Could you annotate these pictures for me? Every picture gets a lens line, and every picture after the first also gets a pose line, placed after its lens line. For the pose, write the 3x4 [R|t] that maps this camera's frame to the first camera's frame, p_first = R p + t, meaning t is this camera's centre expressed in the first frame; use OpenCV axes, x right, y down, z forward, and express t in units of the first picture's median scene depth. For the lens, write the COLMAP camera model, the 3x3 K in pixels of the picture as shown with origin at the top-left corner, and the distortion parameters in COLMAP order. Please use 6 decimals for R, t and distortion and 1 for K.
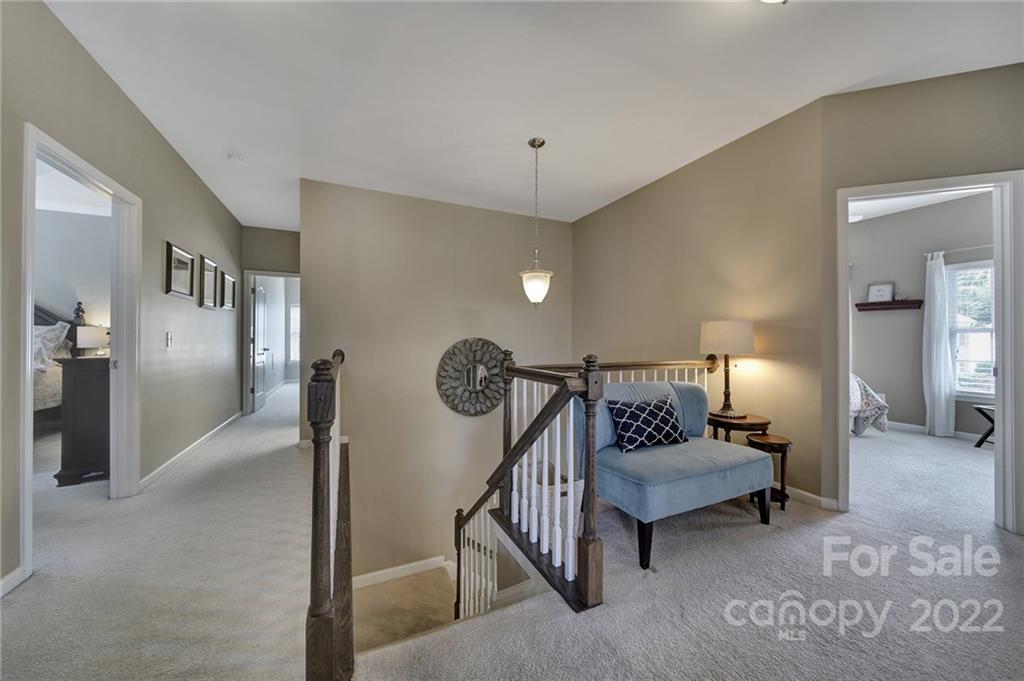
lens RADIAL K [[361.7, 0, 512.0], [0, 361.7, 336.9], [0, 0, 1]] dist [-0.000344, -0.000877]
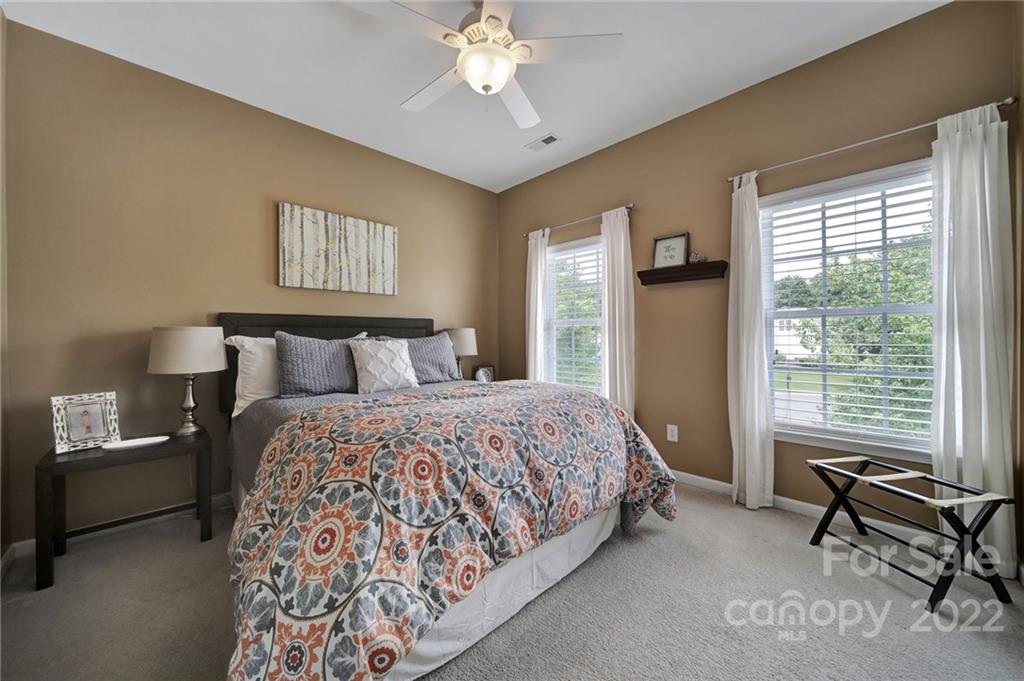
lens RADIAL K [[361.7, 0, 510.6], [0, 361.7, 338.3], [0, 0, 1]] dist [-0.000344, -0.000877]
pose [[0.945591, -0.015066, 0.325009, 0.612120], [0.011722, 0.999856, 0.012247, 0.006466], [-0.325147, -0.007771, 0.945632, 0.556474]]
